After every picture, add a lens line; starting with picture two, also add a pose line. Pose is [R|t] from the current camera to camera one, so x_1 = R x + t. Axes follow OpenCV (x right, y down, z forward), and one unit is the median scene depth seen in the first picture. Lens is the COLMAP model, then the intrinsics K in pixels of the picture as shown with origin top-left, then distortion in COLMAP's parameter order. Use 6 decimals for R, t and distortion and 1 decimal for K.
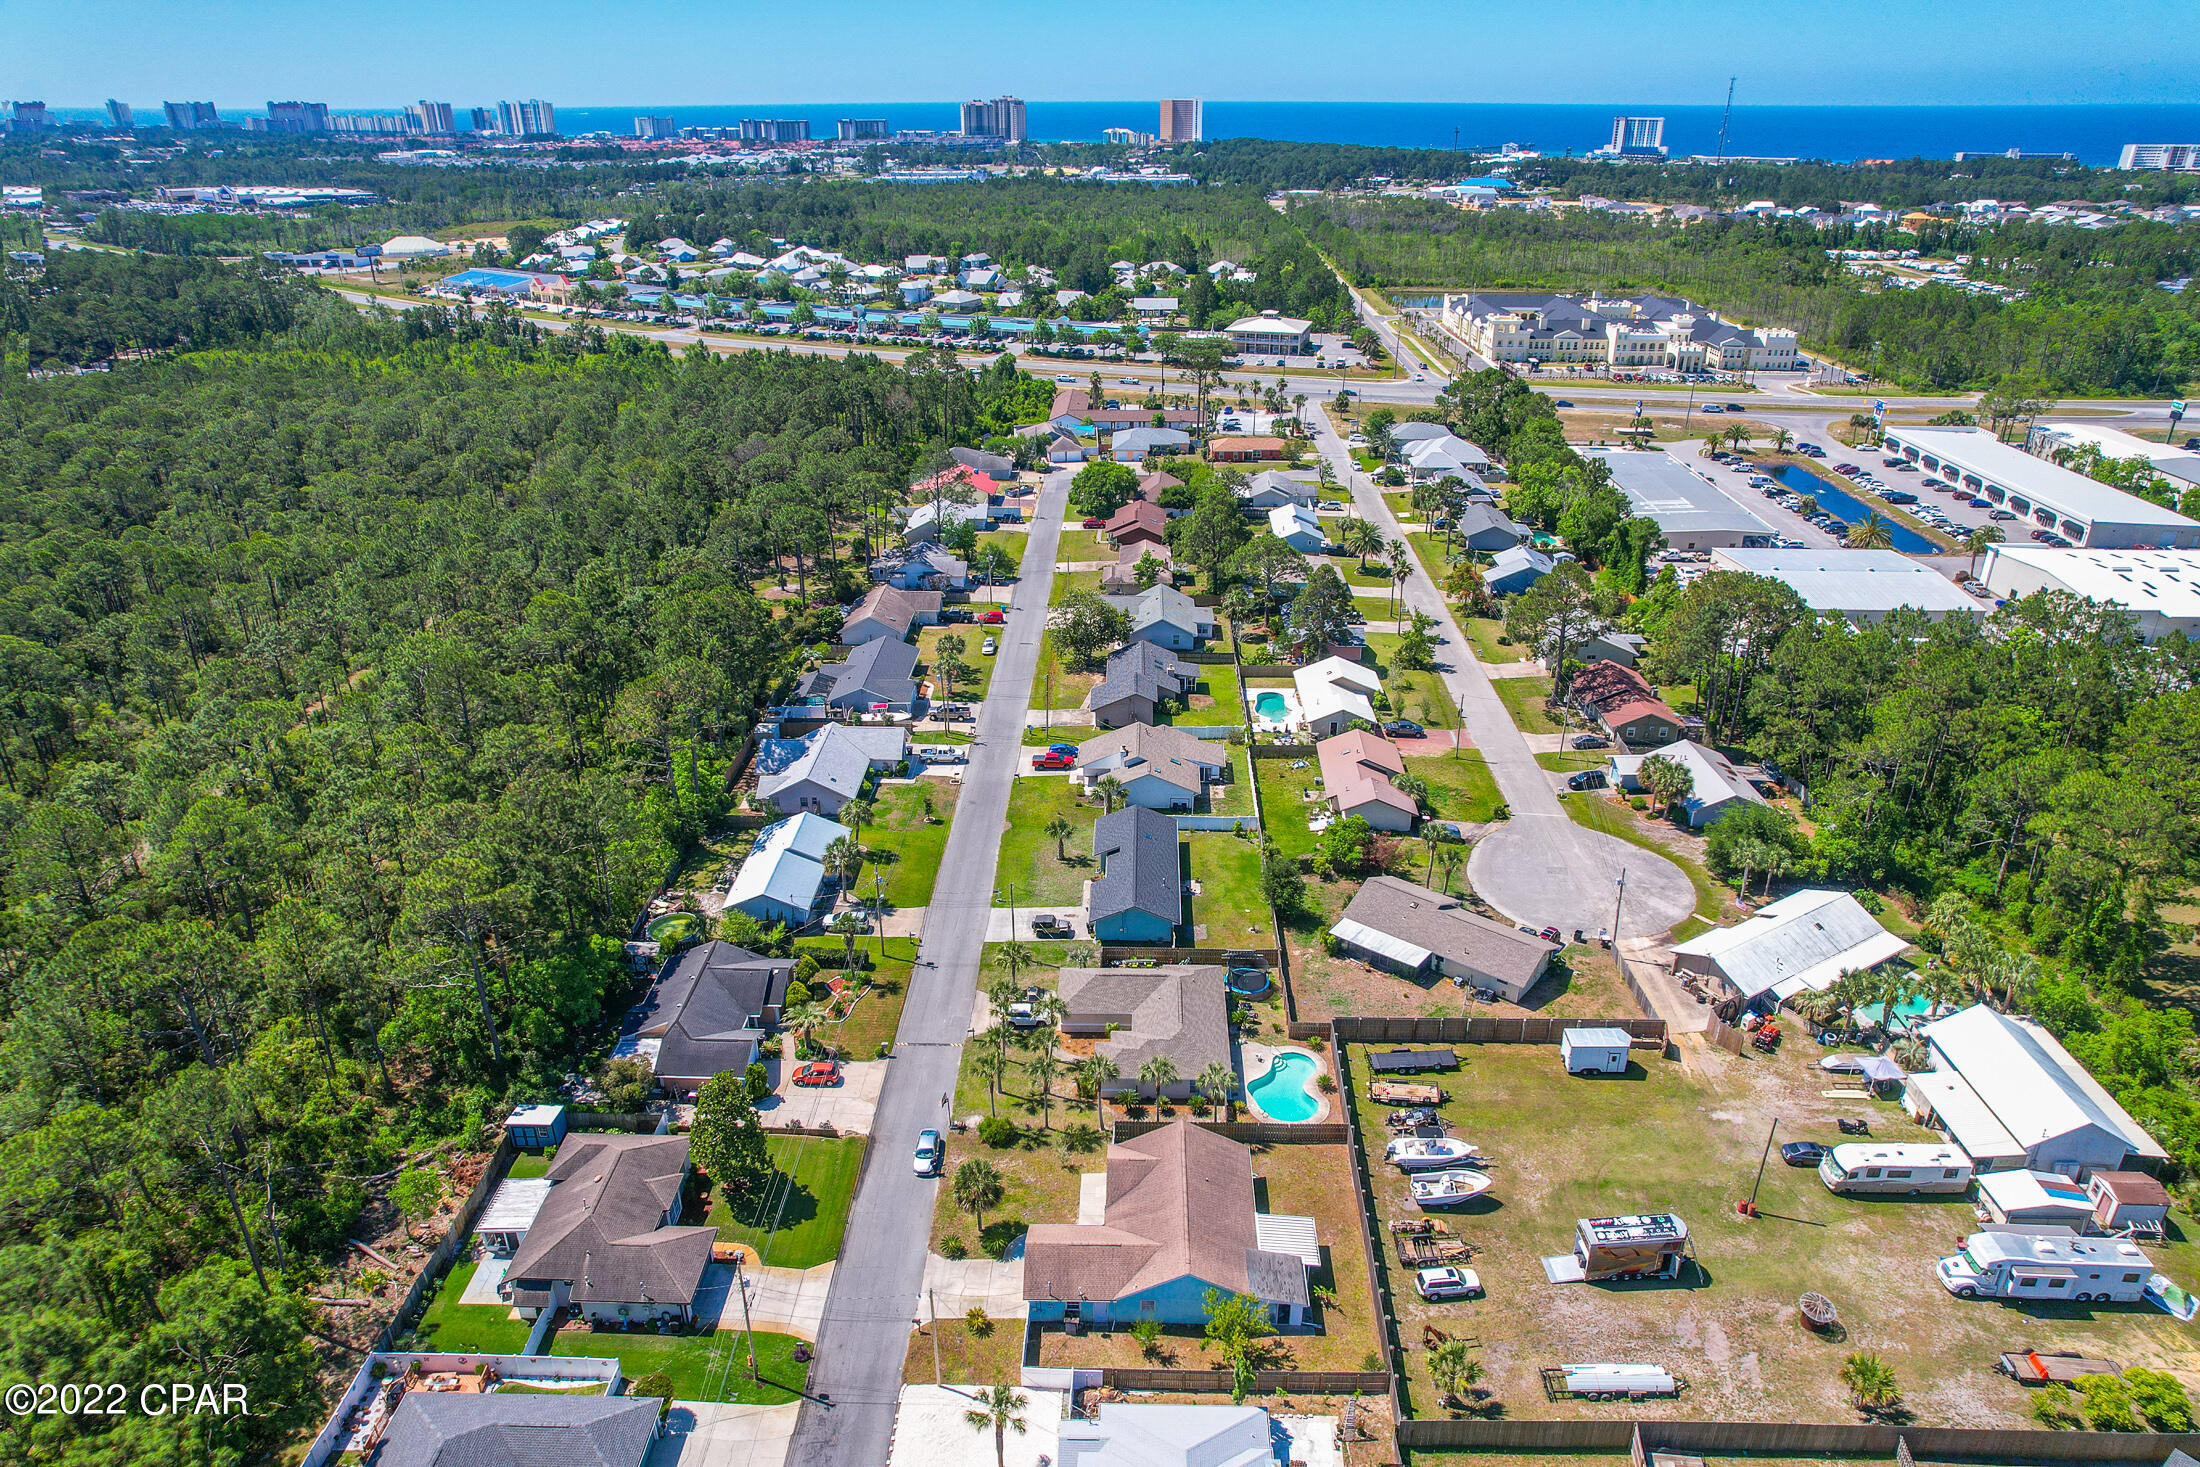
lens RADIAL K [[1405.2, 0, 1107.5], [0, 1405.2, 737.2], [0, 0, 1]] dist [-0.083197, 0.075880]
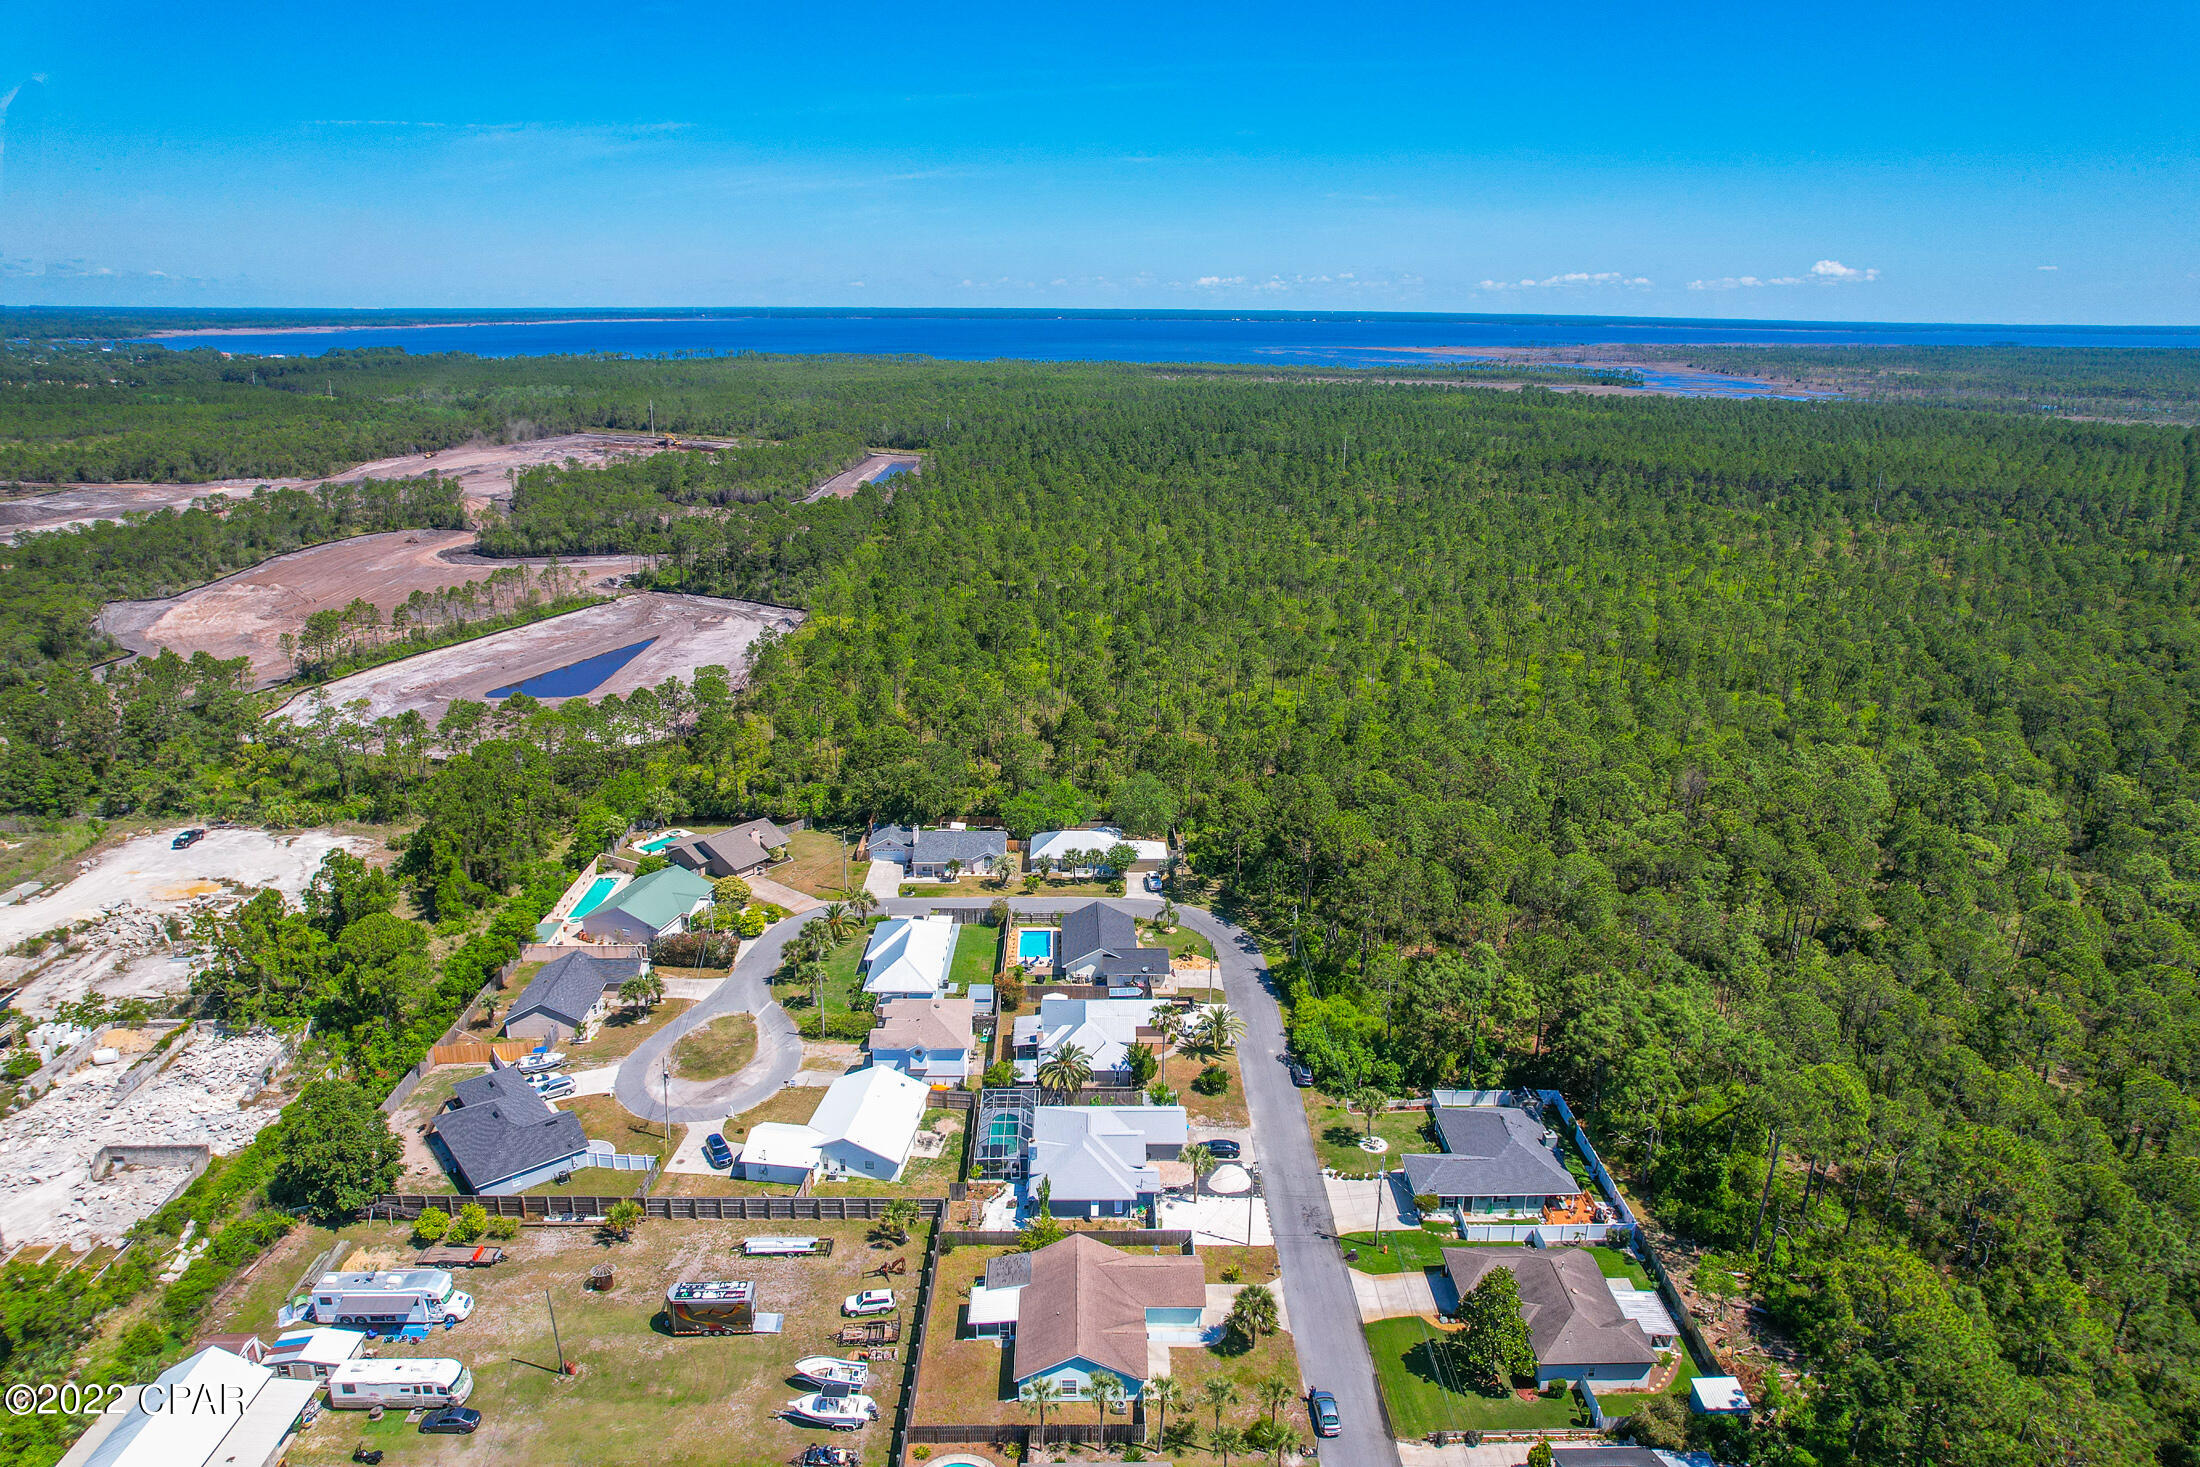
lens RADIAL K [[1405.2, 0, 1107.5], [0, 1405.2, 737.2], [0, 0, 1]] dist [-0.083197, 0.075880]
pose [[-0.998952, 0.004242, -0.045570, 0.079437], [-0.026766, 0.753510, 0.656891, -0.776533], [0.037124, 0.657423, -0.752607, 1.511745]]
